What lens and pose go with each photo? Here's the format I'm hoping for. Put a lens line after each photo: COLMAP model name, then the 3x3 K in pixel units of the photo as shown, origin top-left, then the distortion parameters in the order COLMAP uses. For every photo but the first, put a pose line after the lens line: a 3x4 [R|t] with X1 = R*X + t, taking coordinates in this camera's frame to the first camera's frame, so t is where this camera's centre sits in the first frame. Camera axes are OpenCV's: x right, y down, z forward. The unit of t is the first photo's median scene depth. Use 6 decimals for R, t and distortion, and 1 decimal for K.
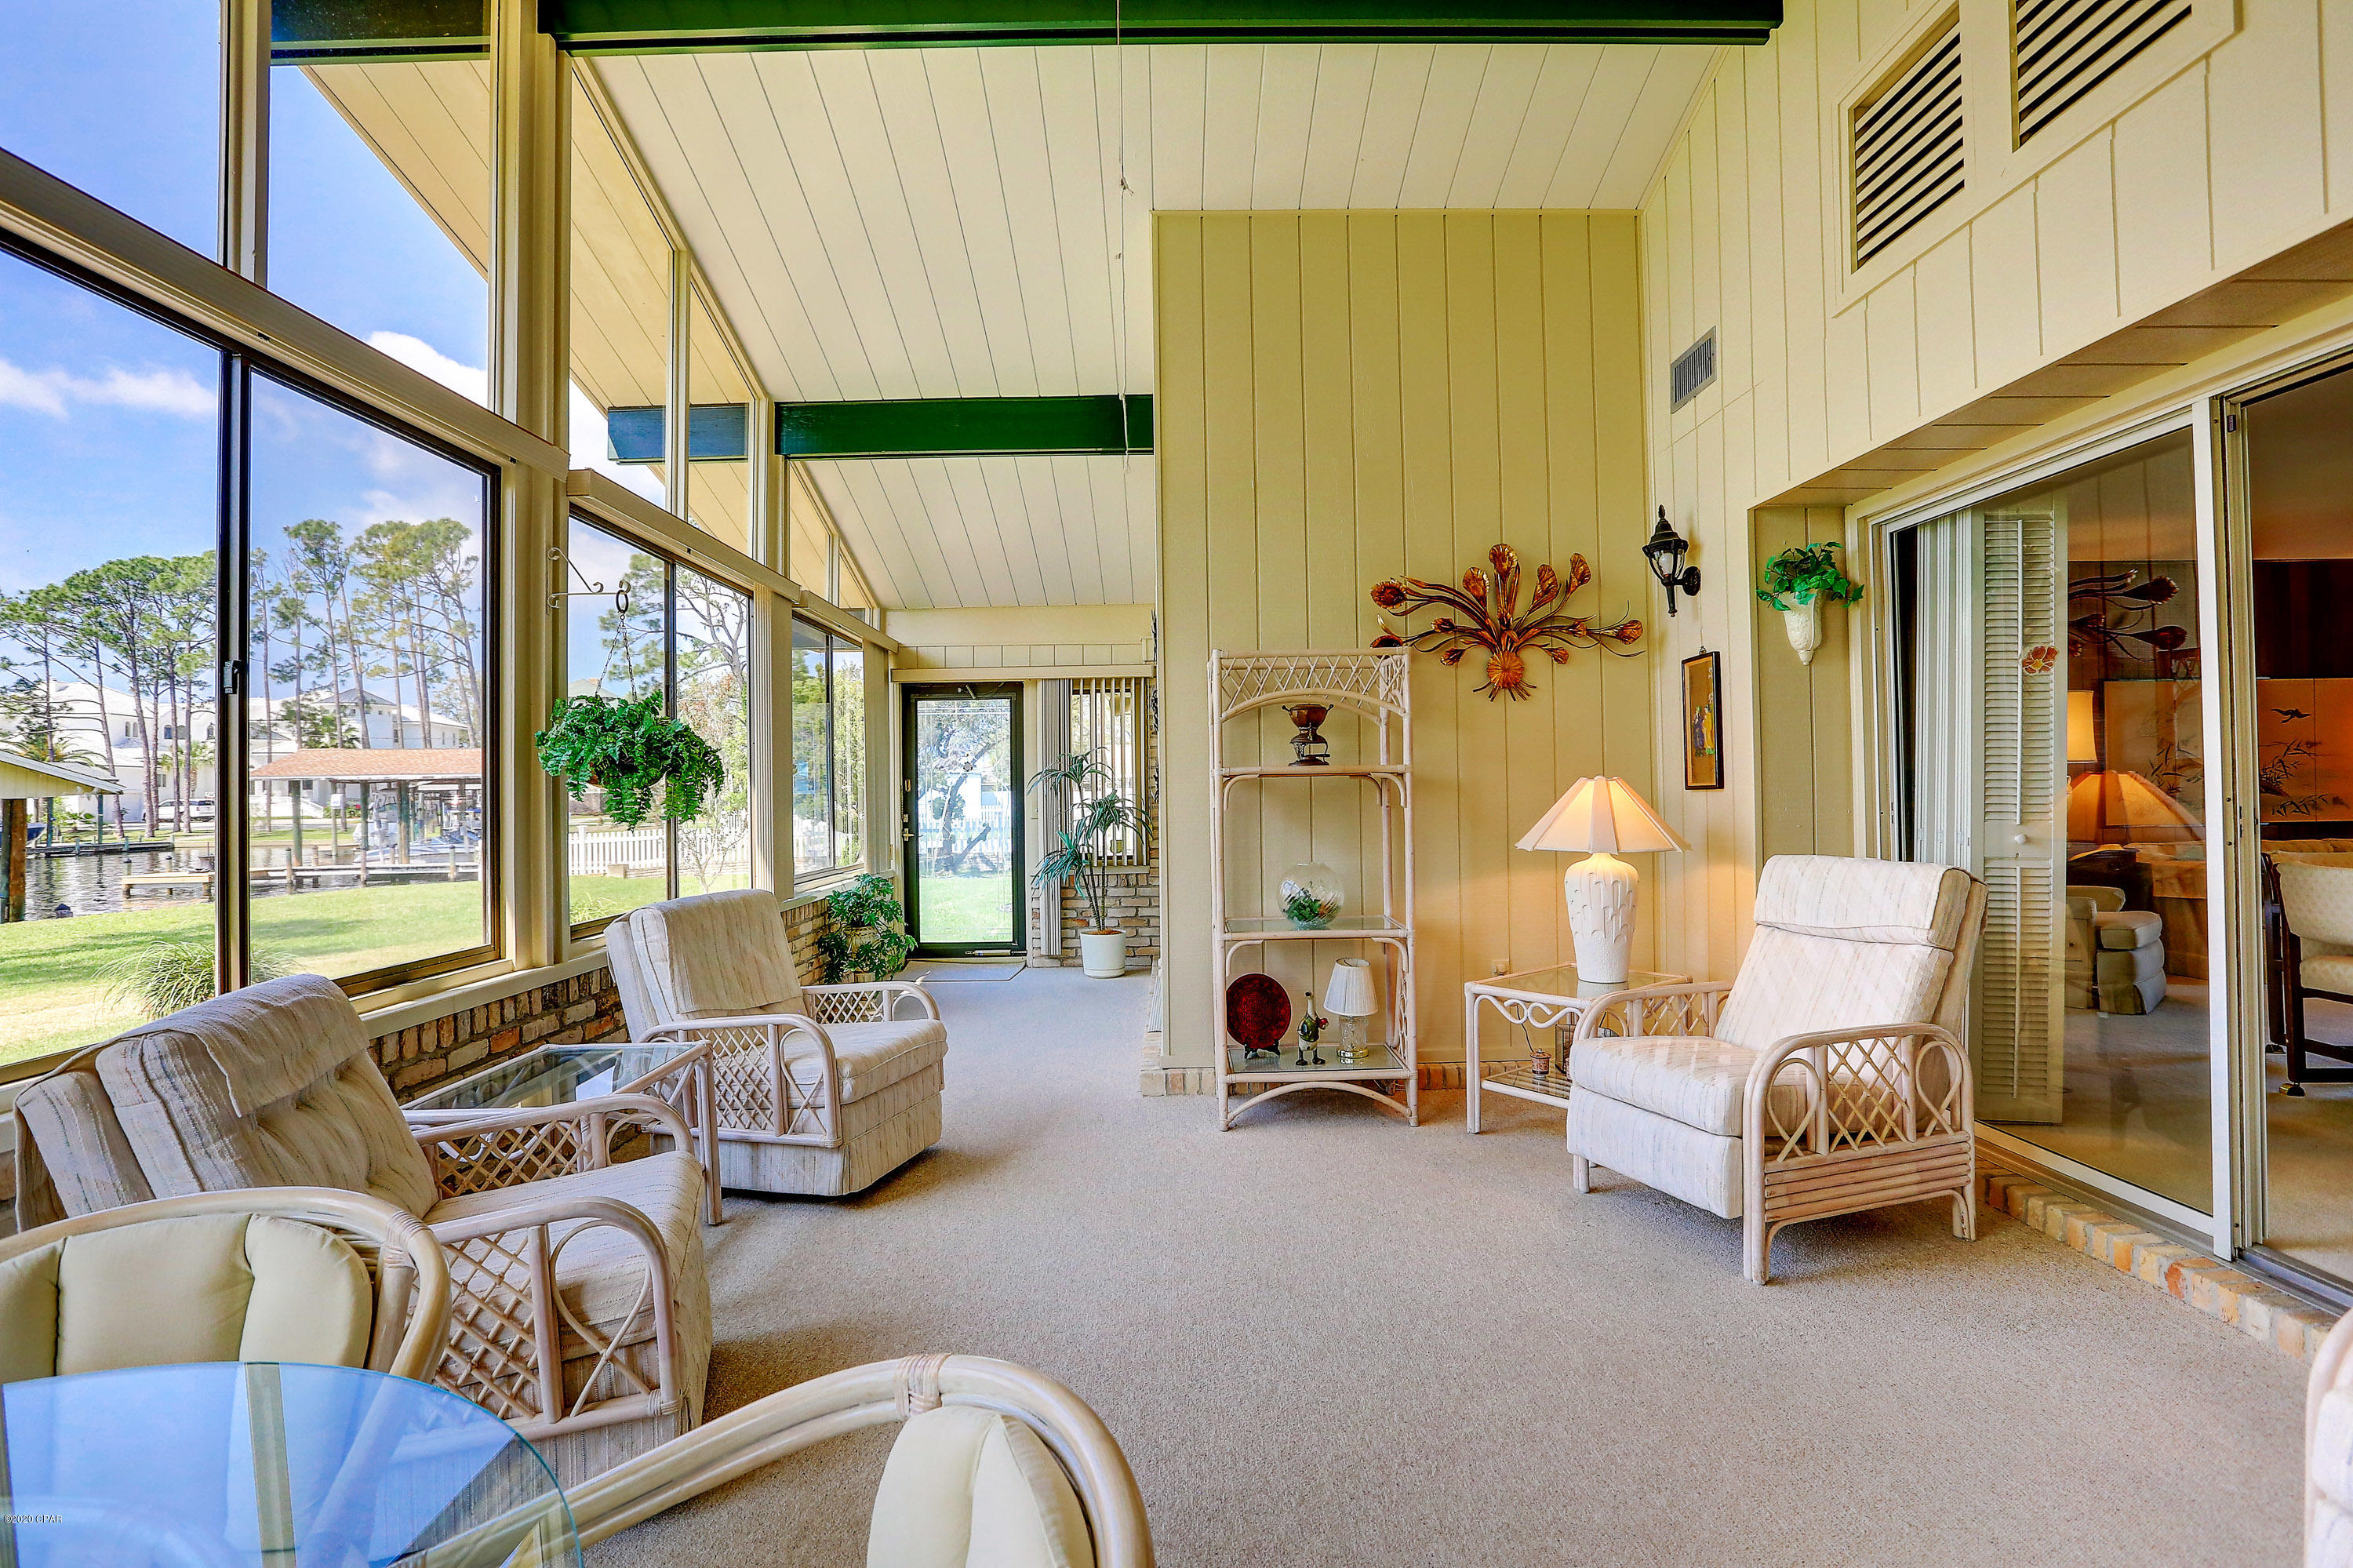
lens RADIAL K [[1071.3, 0, 1172.9], [0, 1071.3, 781.5], [0, 0, 1]] dist [-0.039487, 0.011046]
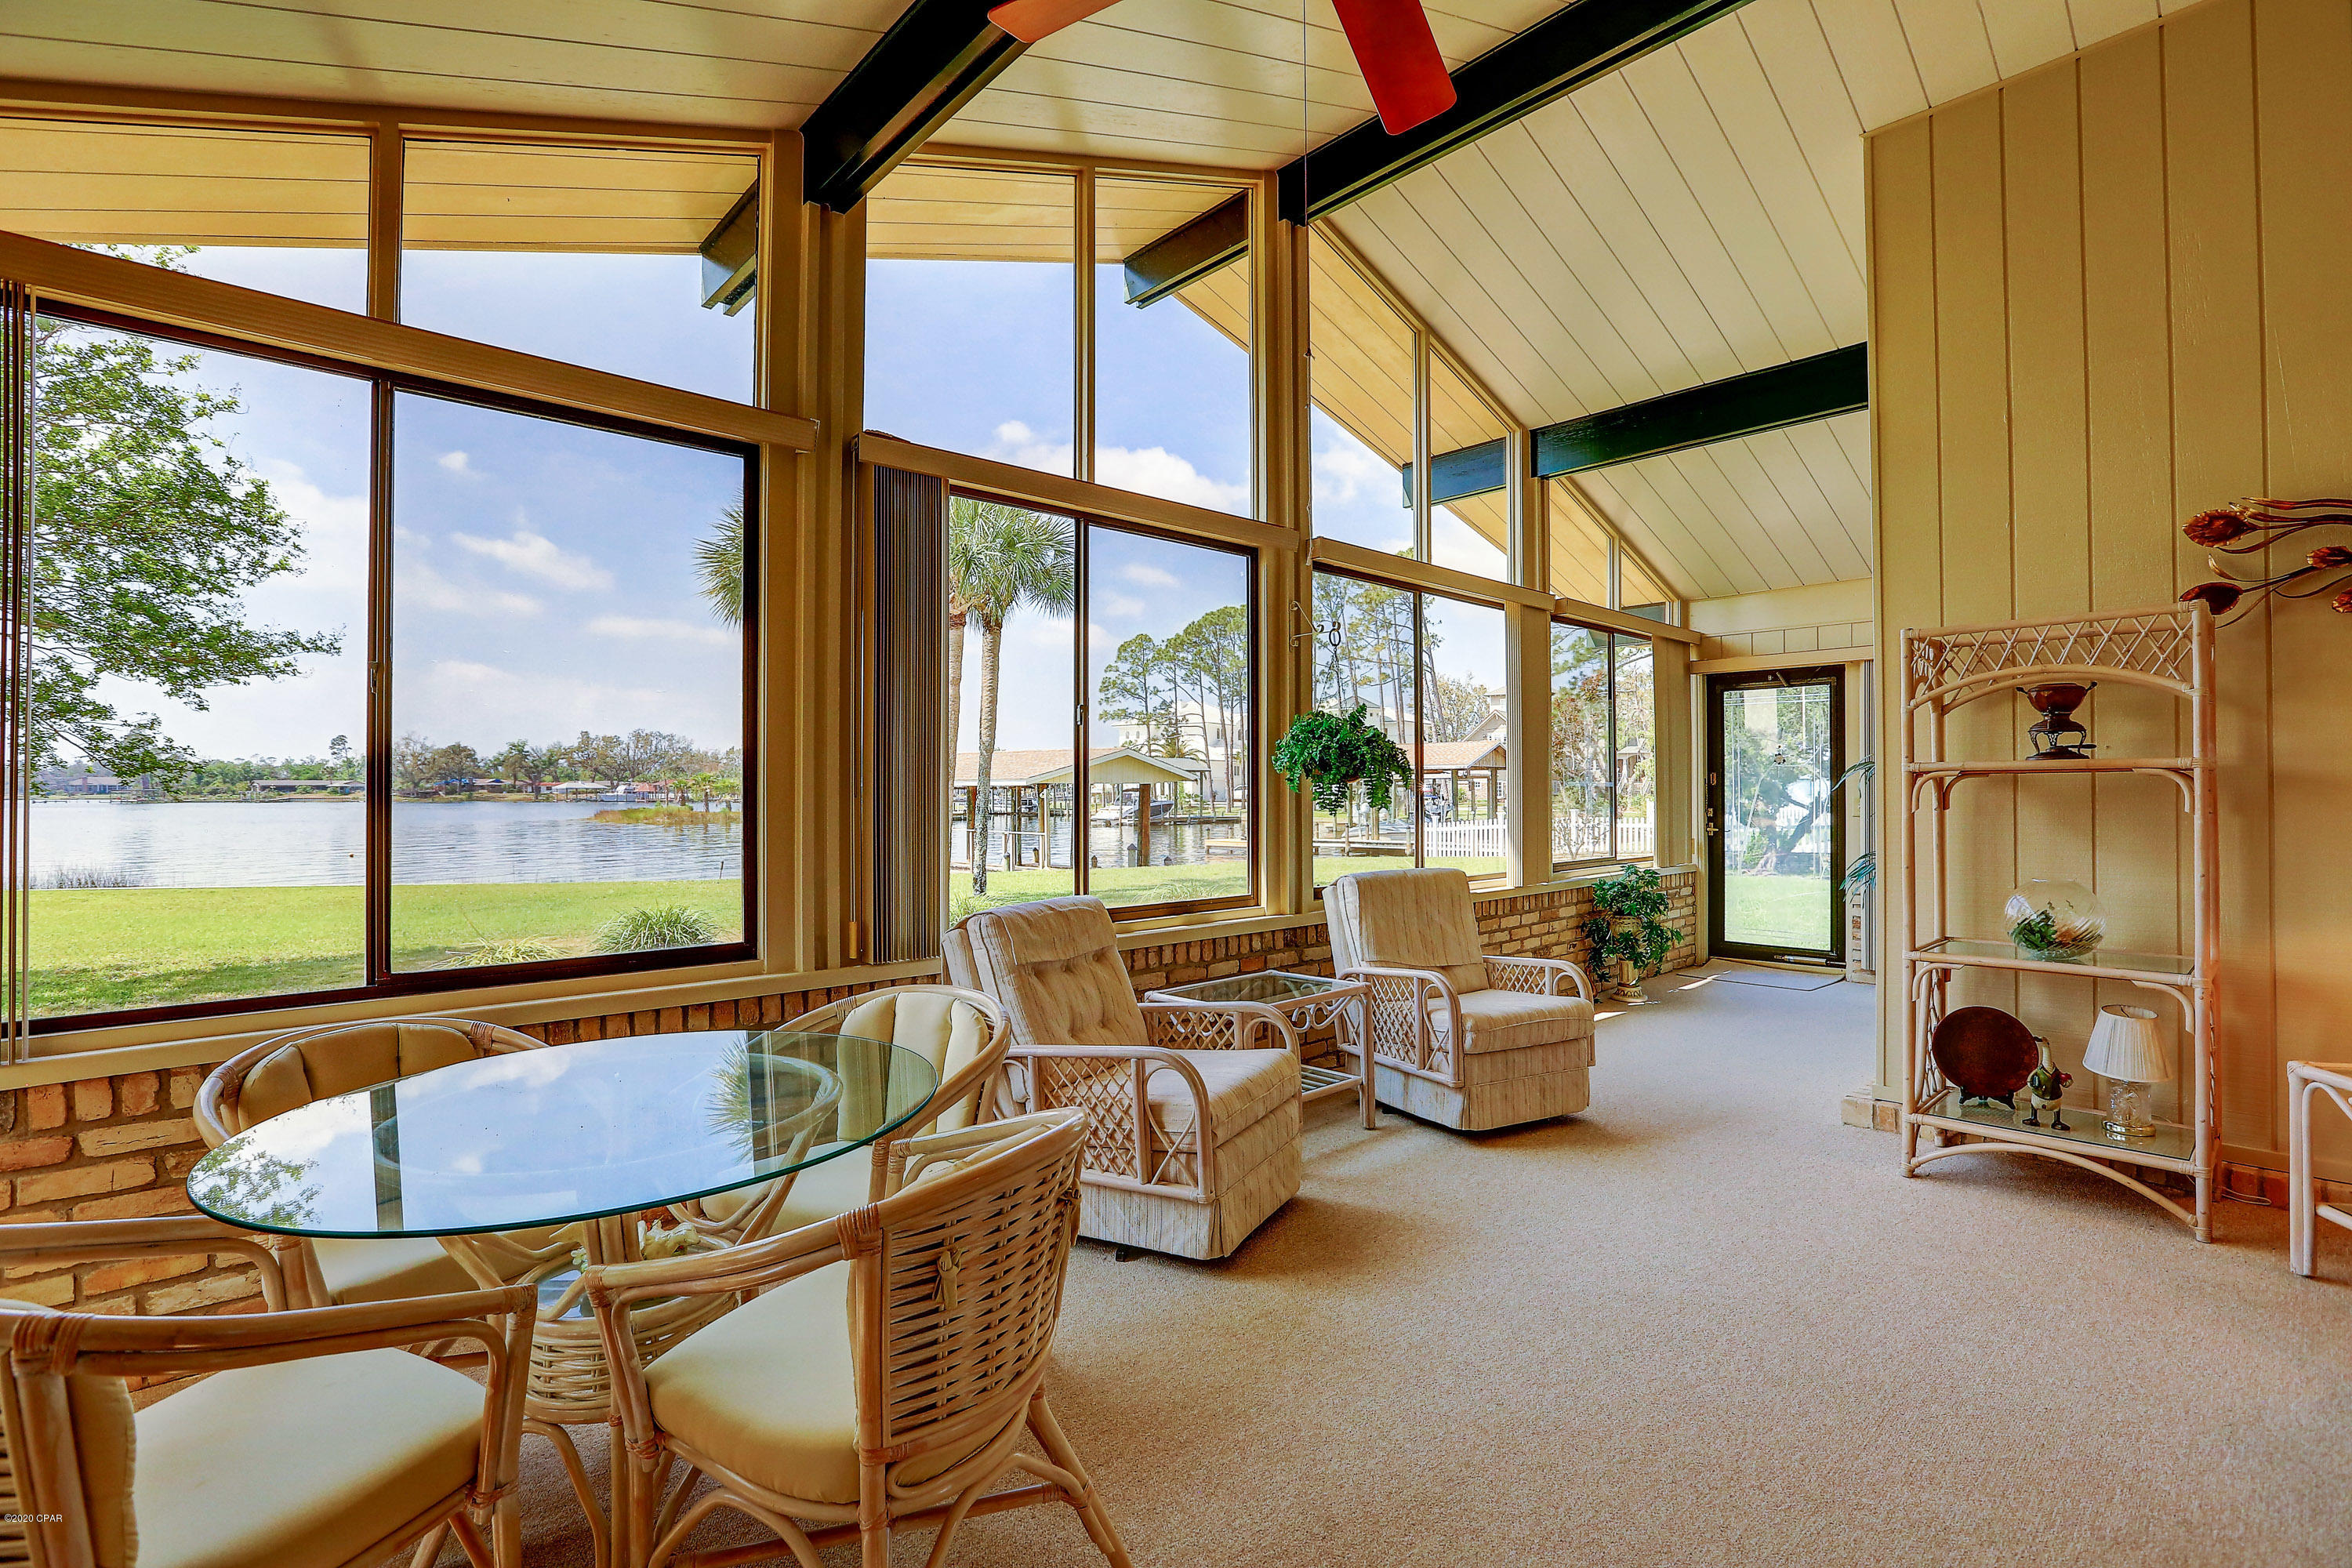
lens RADIAL K [[1070.8, 0, 1177.9], [0, 1070.8, 781.0], [0, 0, 1]] dist [-0.039487, 0.011046]
pose [[0.678236, 0.006062, -0.734819, 0.257573], [0.000519, 0.999962, 0.008728, -0.005763], [0.734844, -0.006301, 0.678207, -0.021383]]
